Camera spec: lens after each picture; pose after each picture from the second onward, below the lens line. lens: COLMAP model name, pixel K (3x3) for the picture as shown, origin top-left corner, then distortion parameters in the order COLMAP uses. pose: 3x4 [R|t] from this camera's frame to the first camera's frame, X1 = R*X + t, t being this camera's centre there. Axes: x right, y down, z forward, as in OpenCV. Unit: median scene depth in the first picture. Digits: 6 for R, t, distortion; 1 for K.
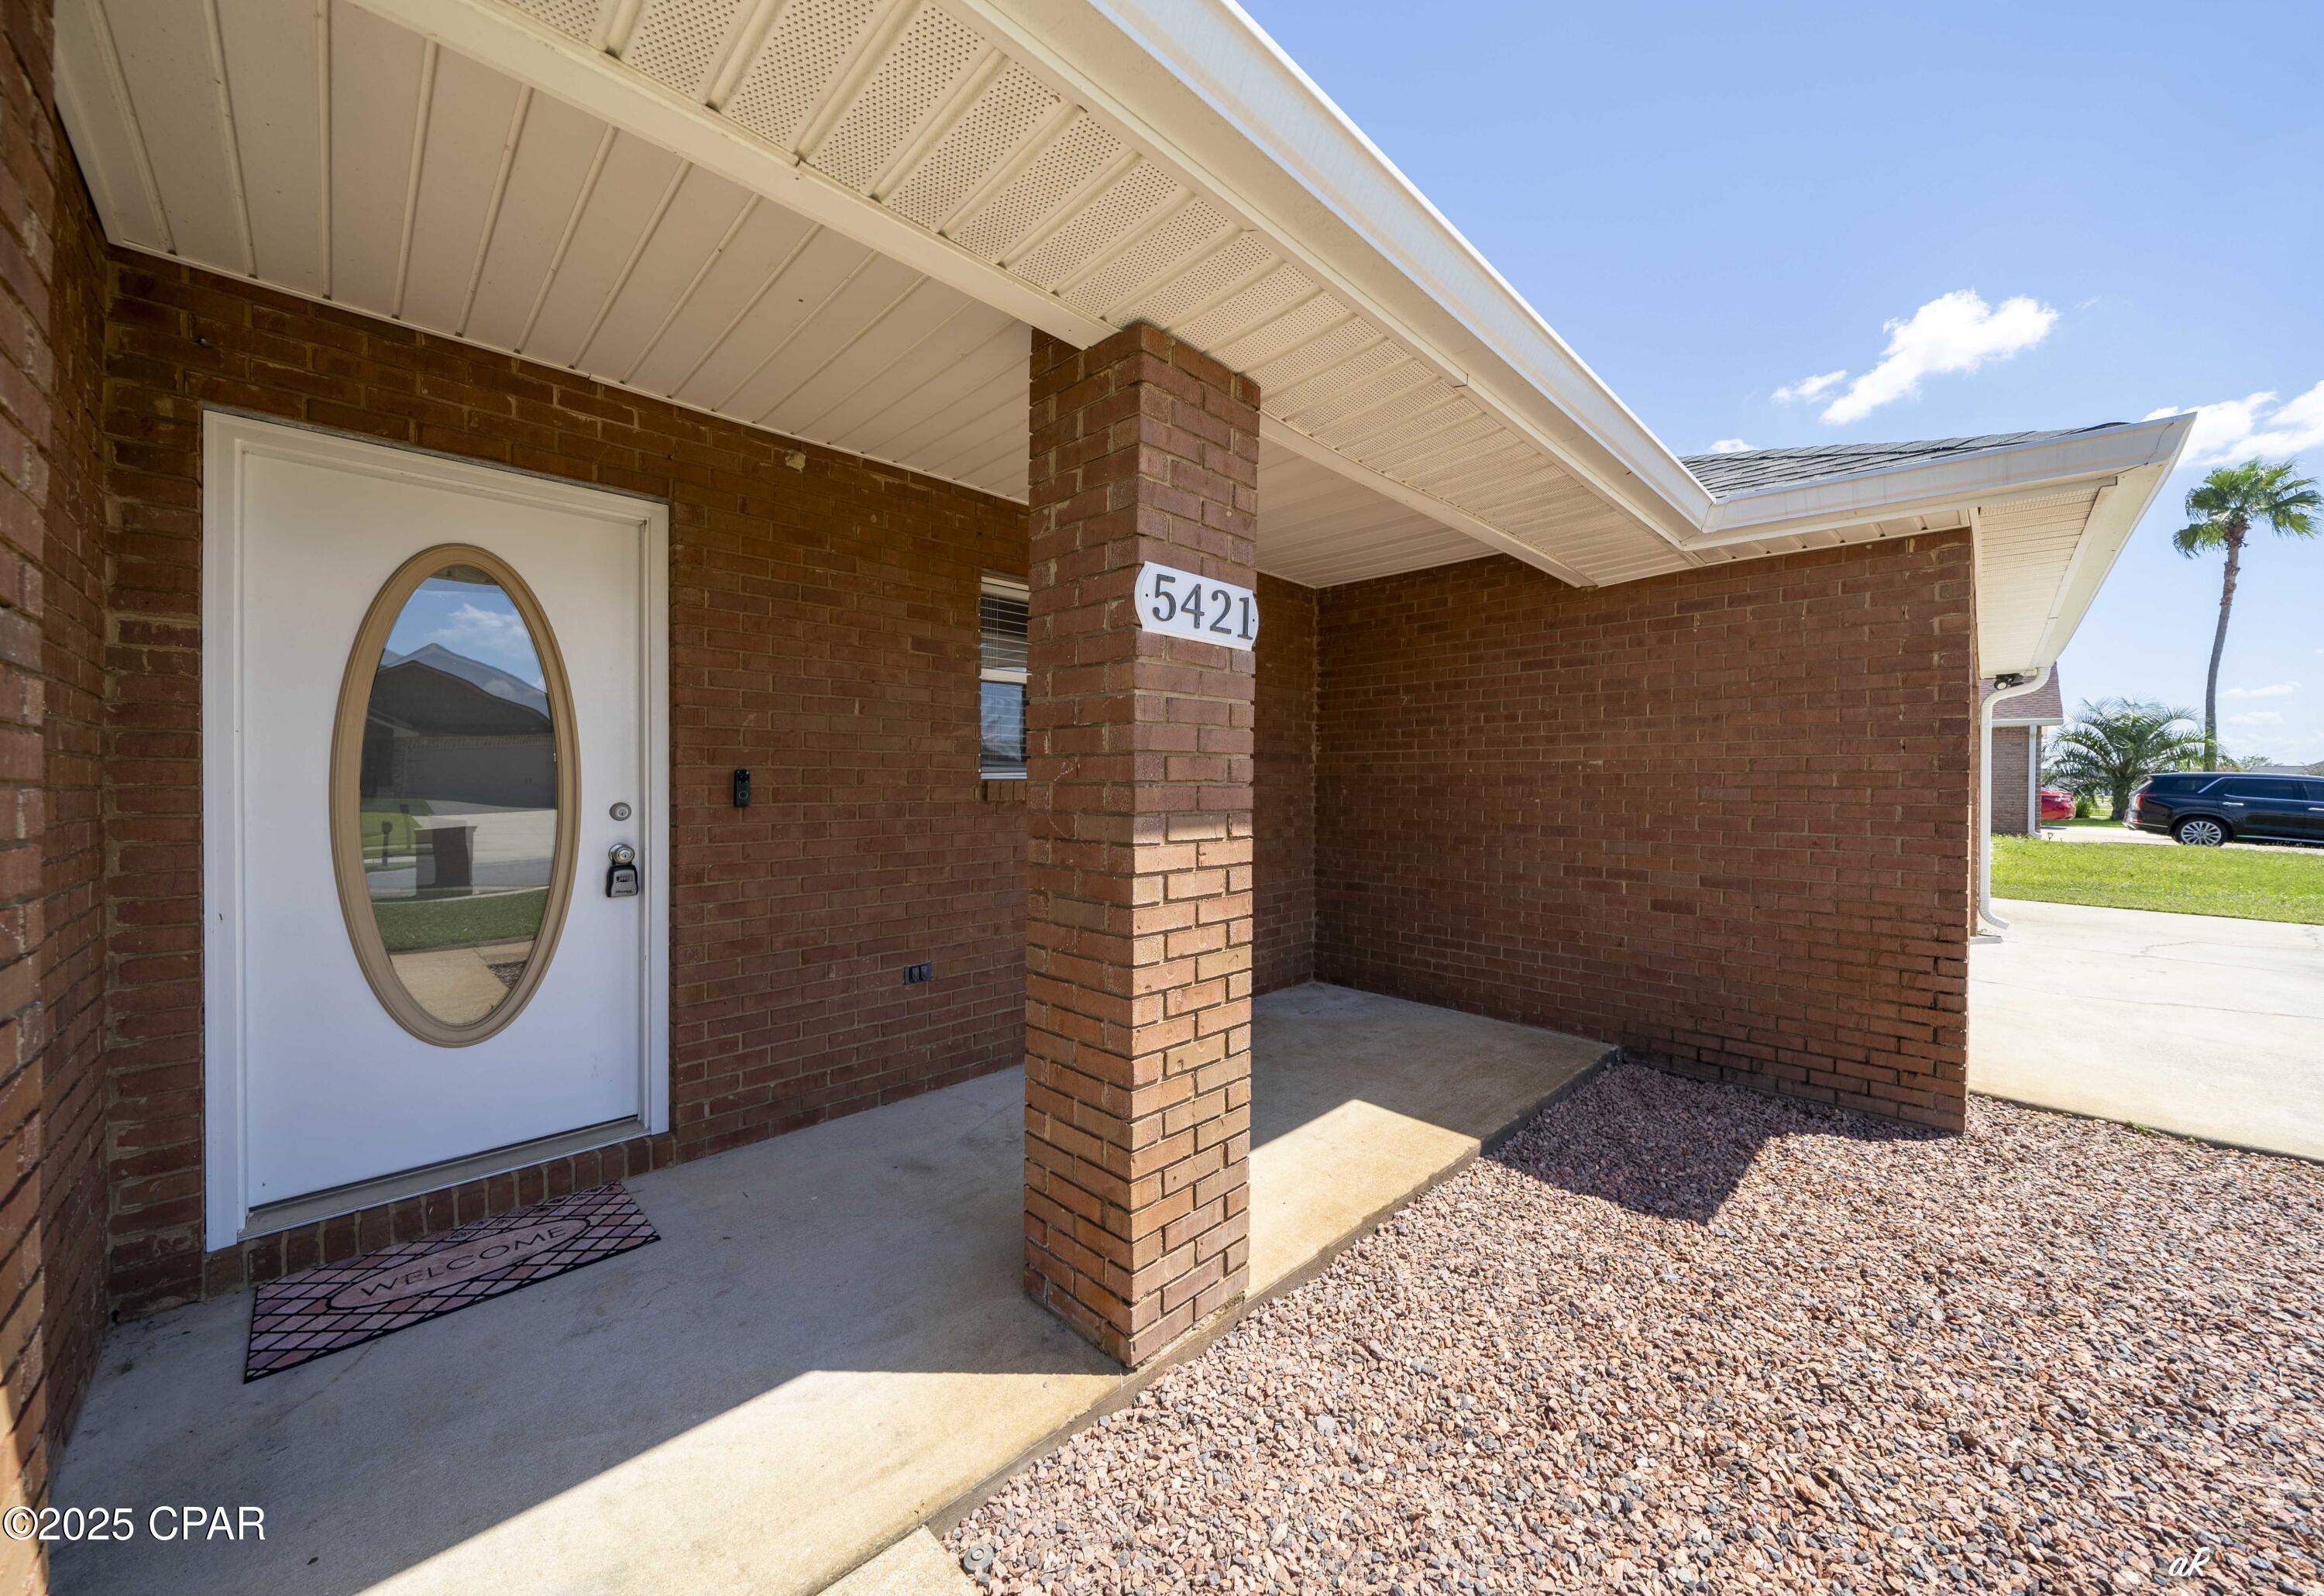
lens RADIAL K [[831.5, 0, 1192.8], [0, 831.5, 783.4], [0, 0, 1]] dist [-0.010486, -0.000097]
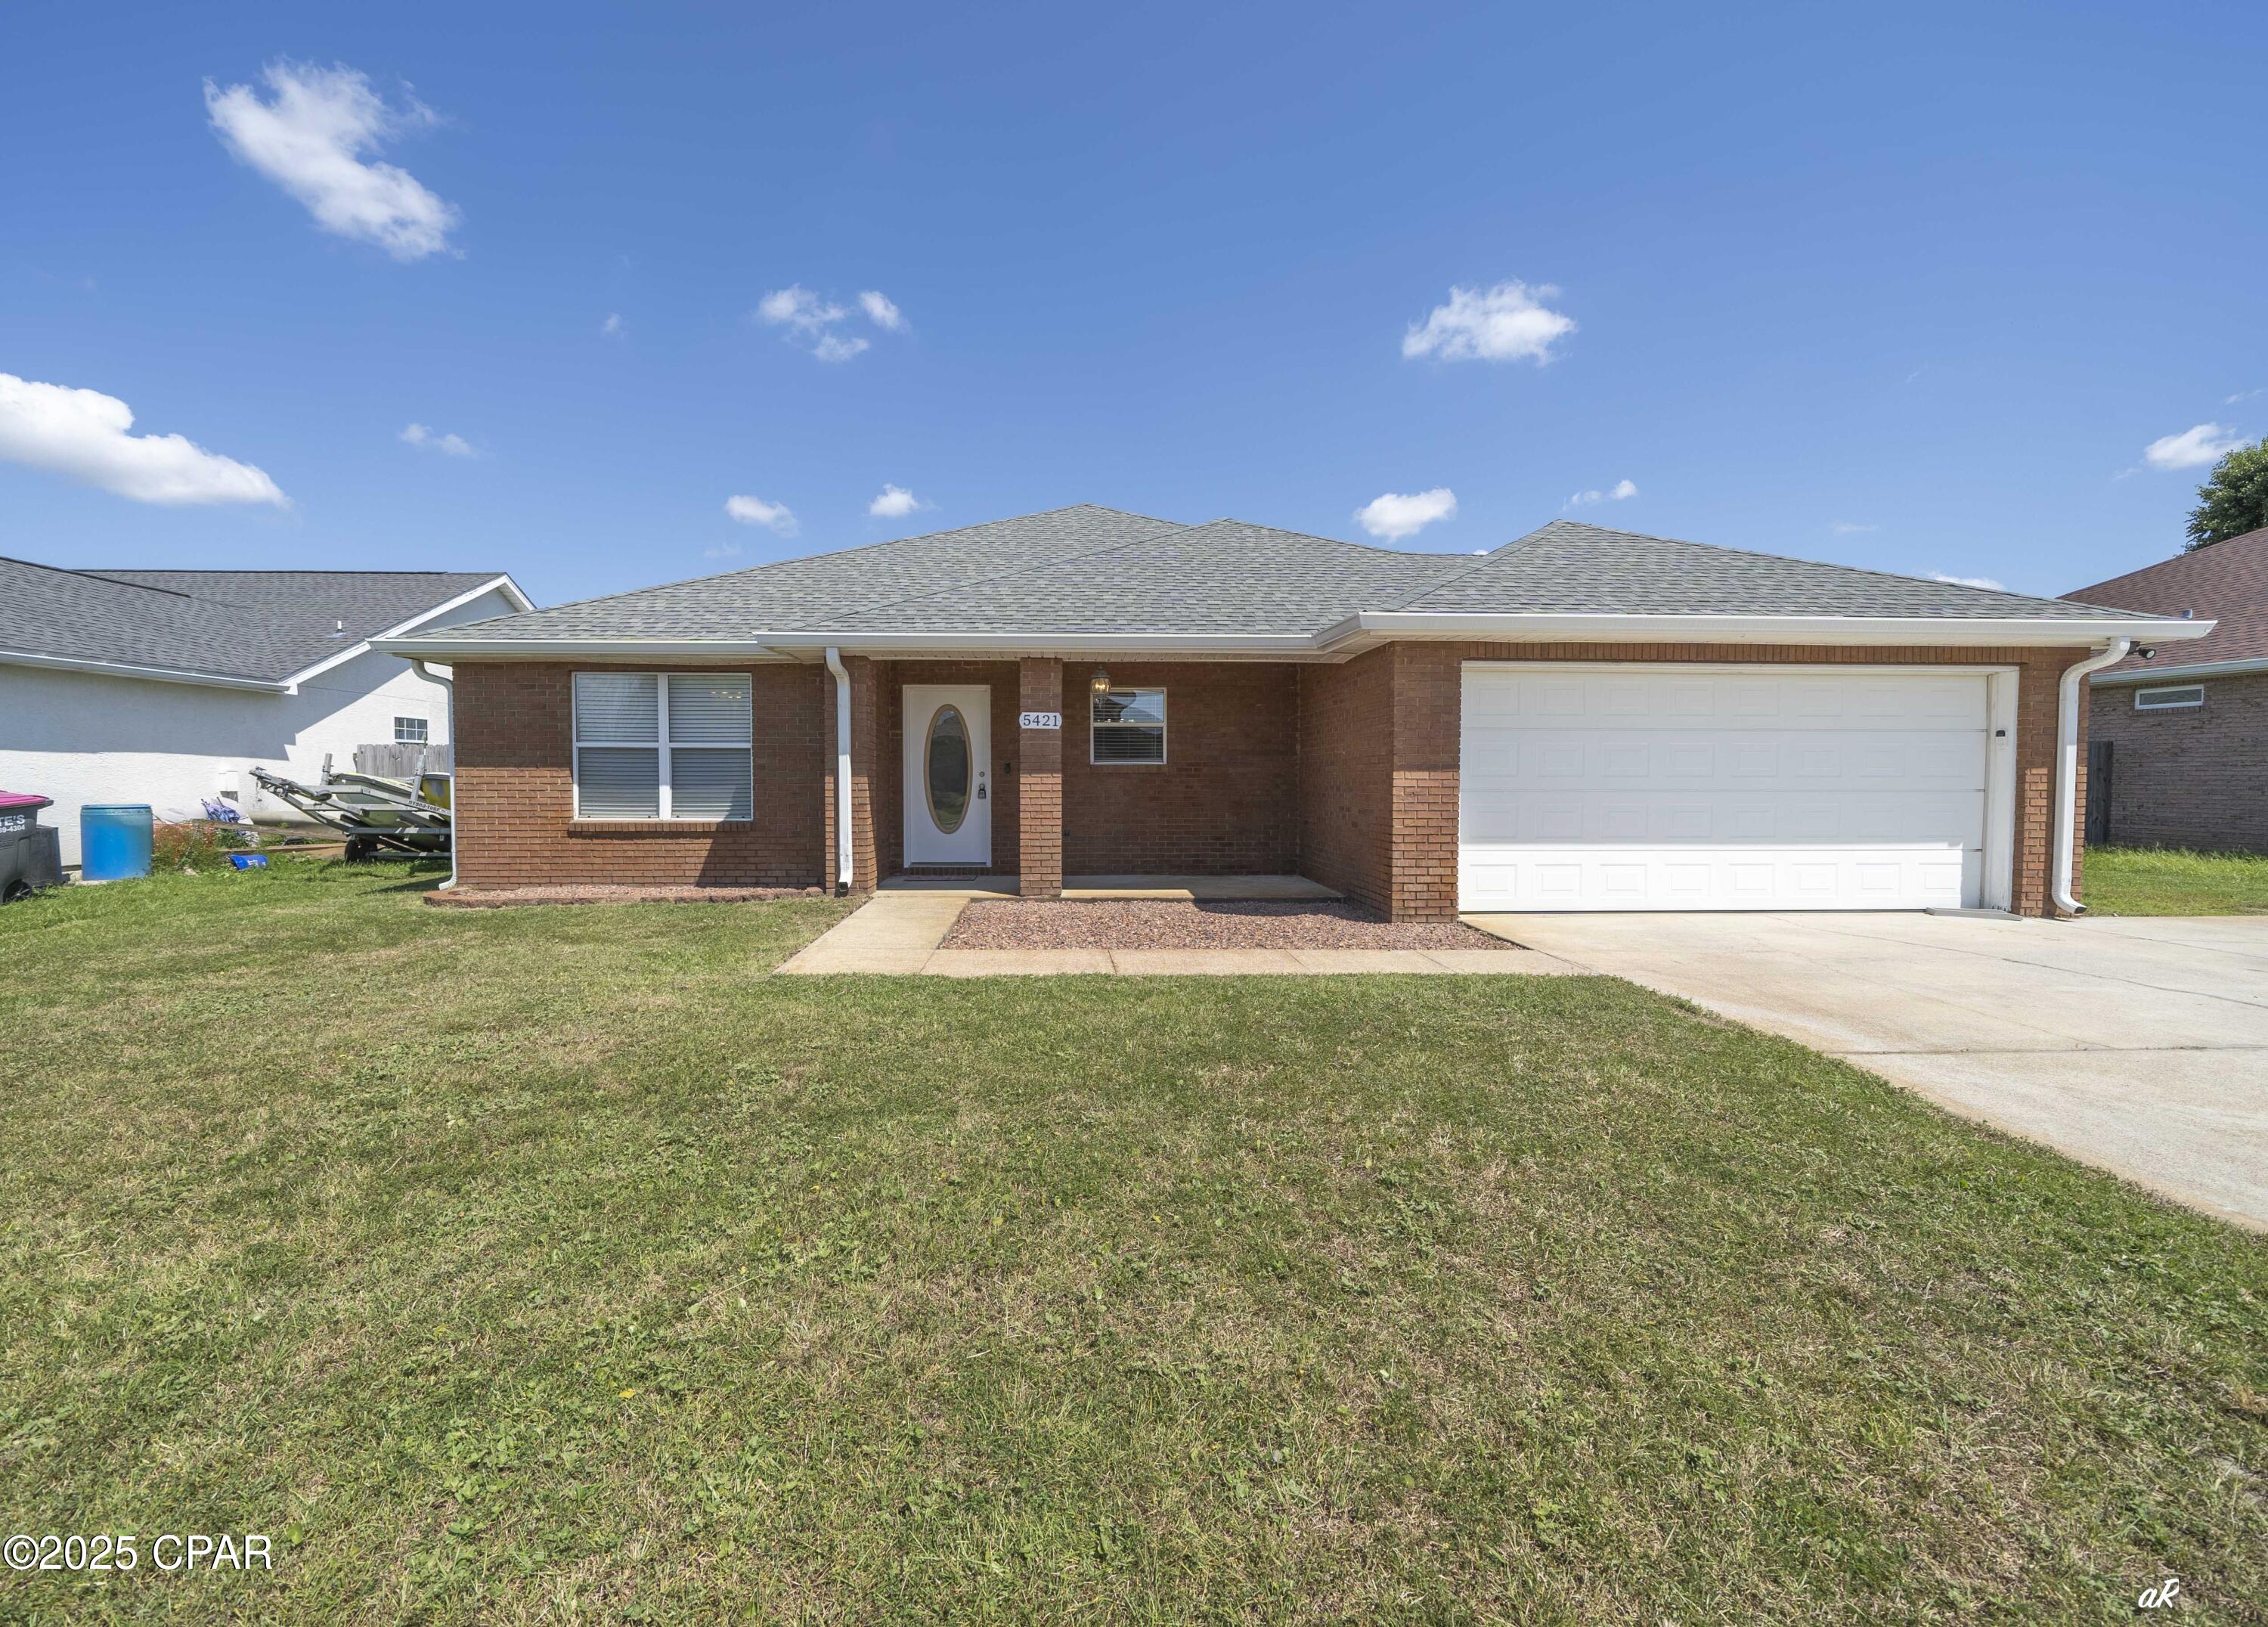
lens RADIAL K [[921.6, 0, 1113.5], [0, 921.6, 805.7], [0, 0, 1]] dist [-0.007262, 0.000070]
pose [[0.723708, 0.018303, -0.689864, 1.771673], [-0.000599, 0.999665, 0.025894, 0.048611], [0.690106, -0.018326, 0.723476, -1.063096]]
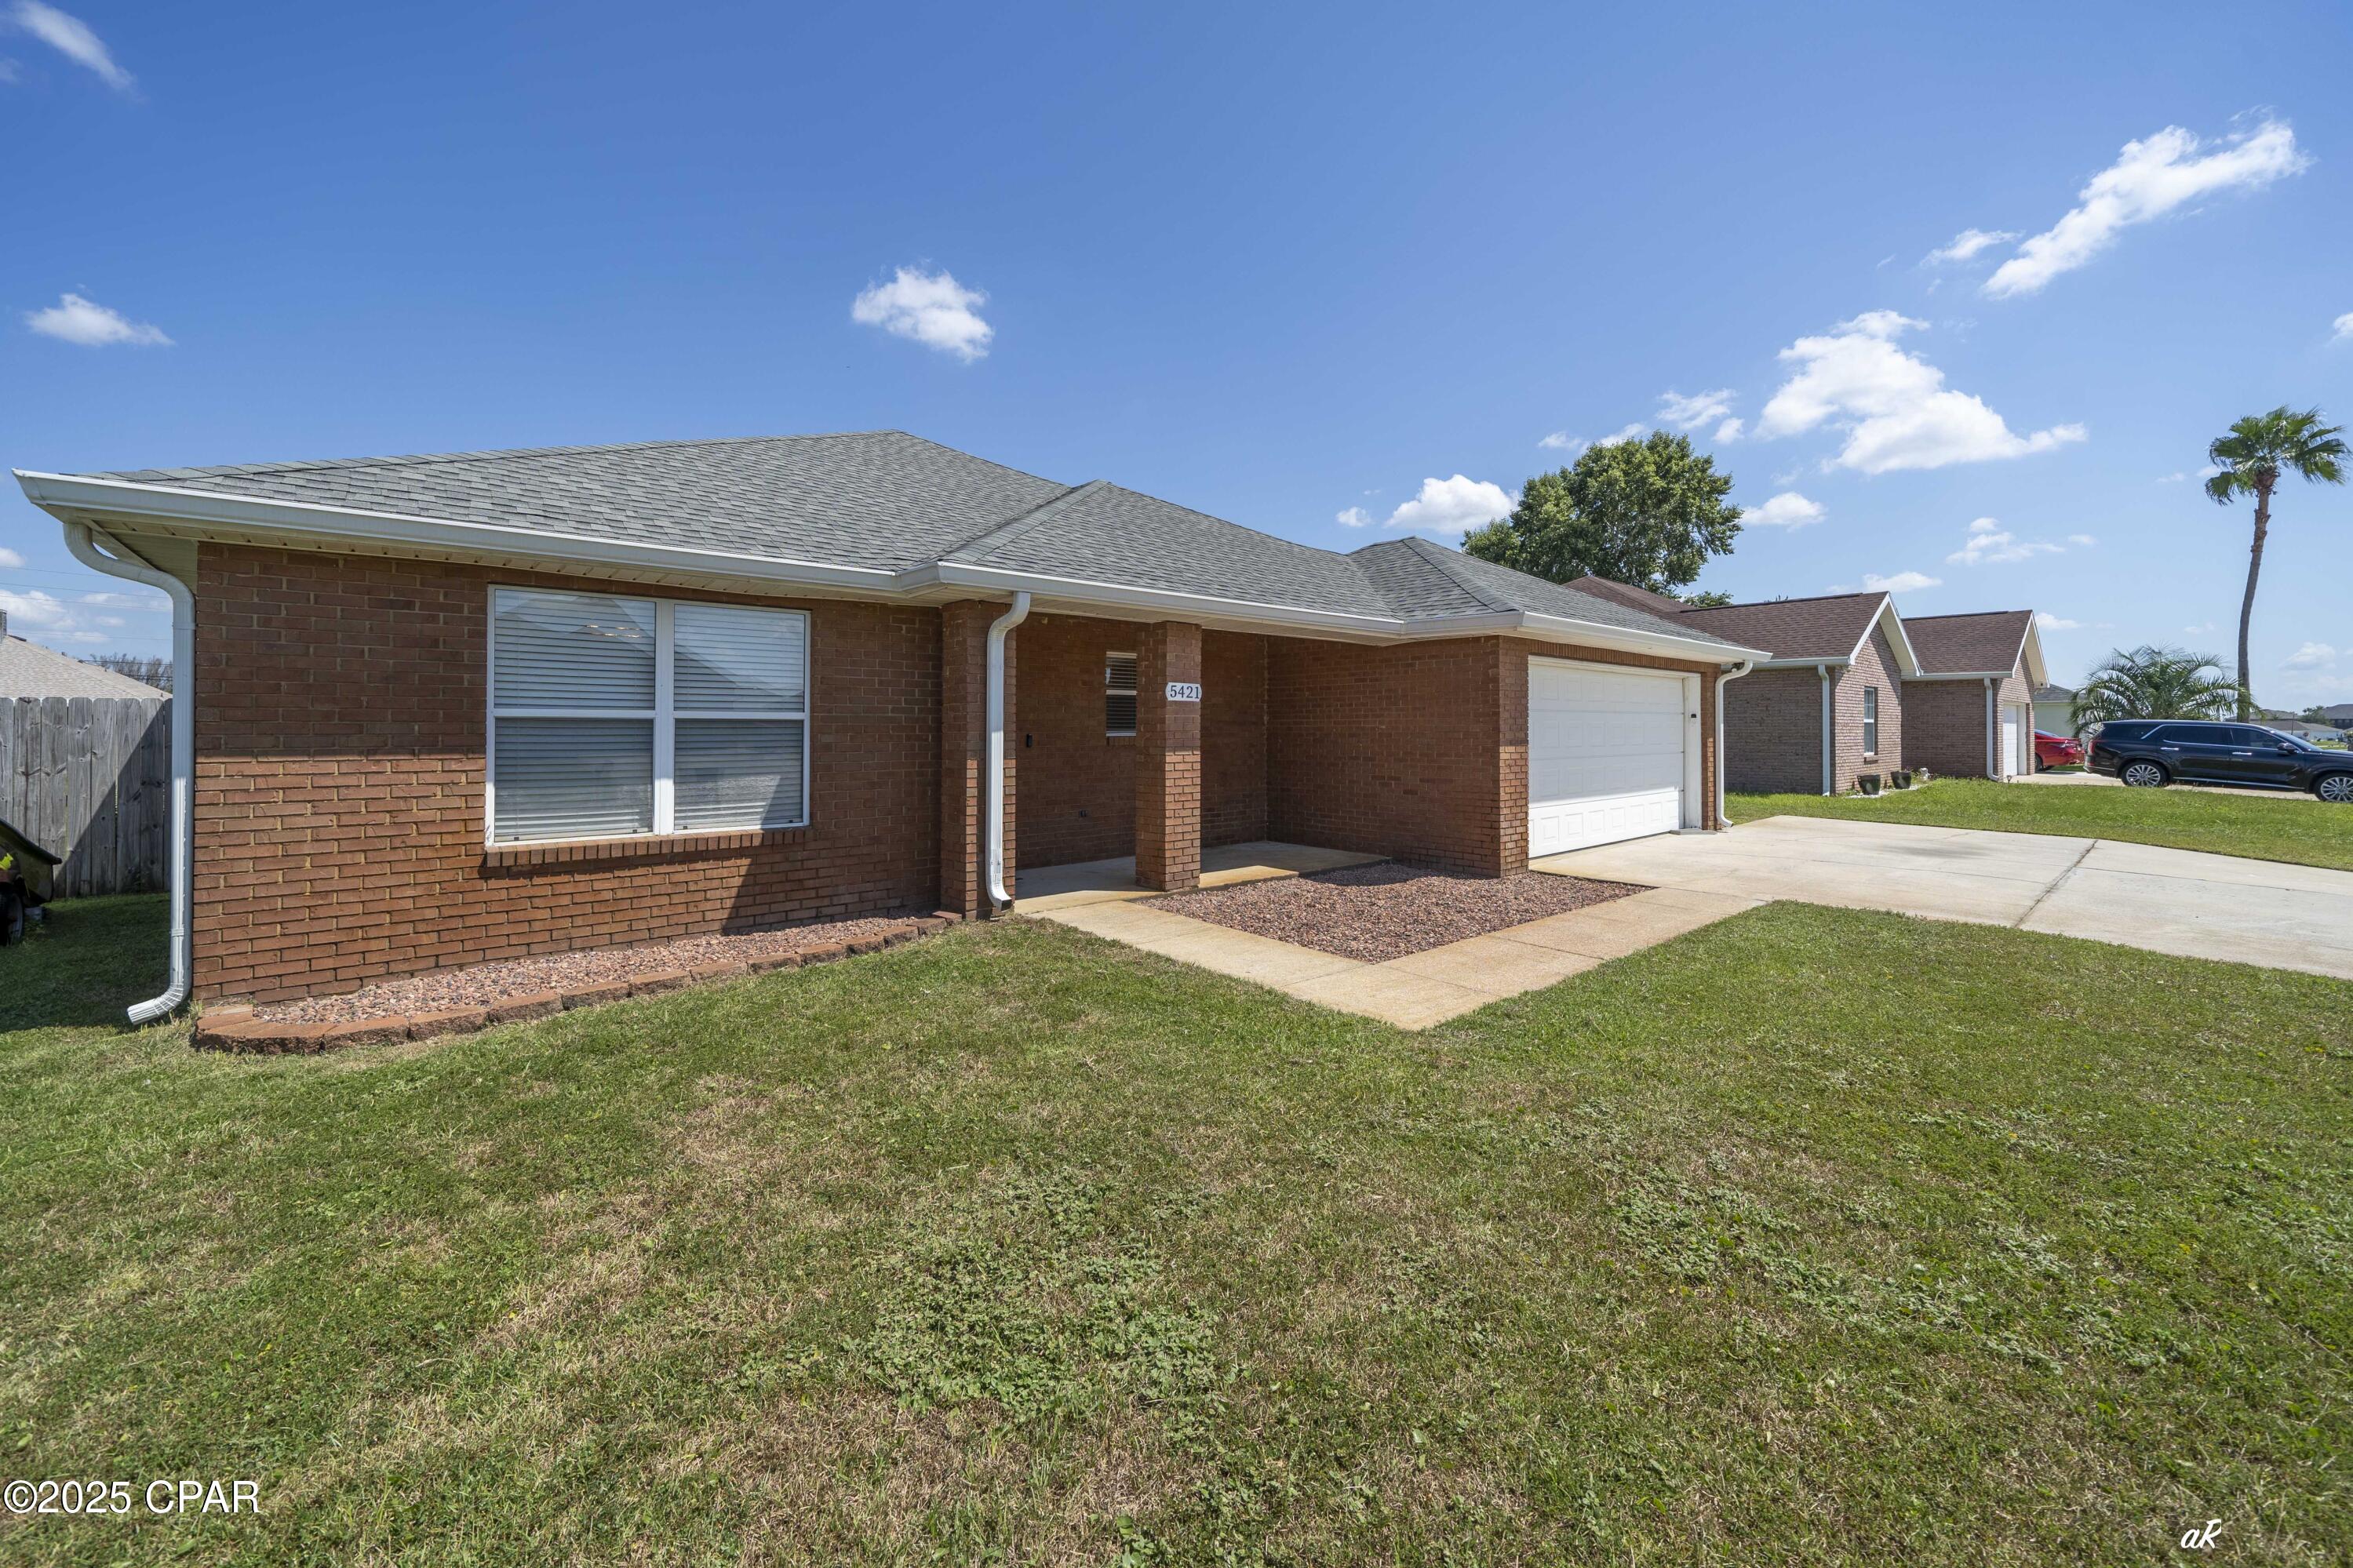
lens RADIAL K [[893.5, 0, 1165.7], [0, 893.5, 728.6], [0, 0, 1]] dist [-0.003908, -0.000161]
pose [[0.996032, -0.004427, -0.088882, 0.145465], [0.004141, 0.999986, -0.003406, -0.017477], [0.088895, 0.003024, 0.996036, -1.529504]]
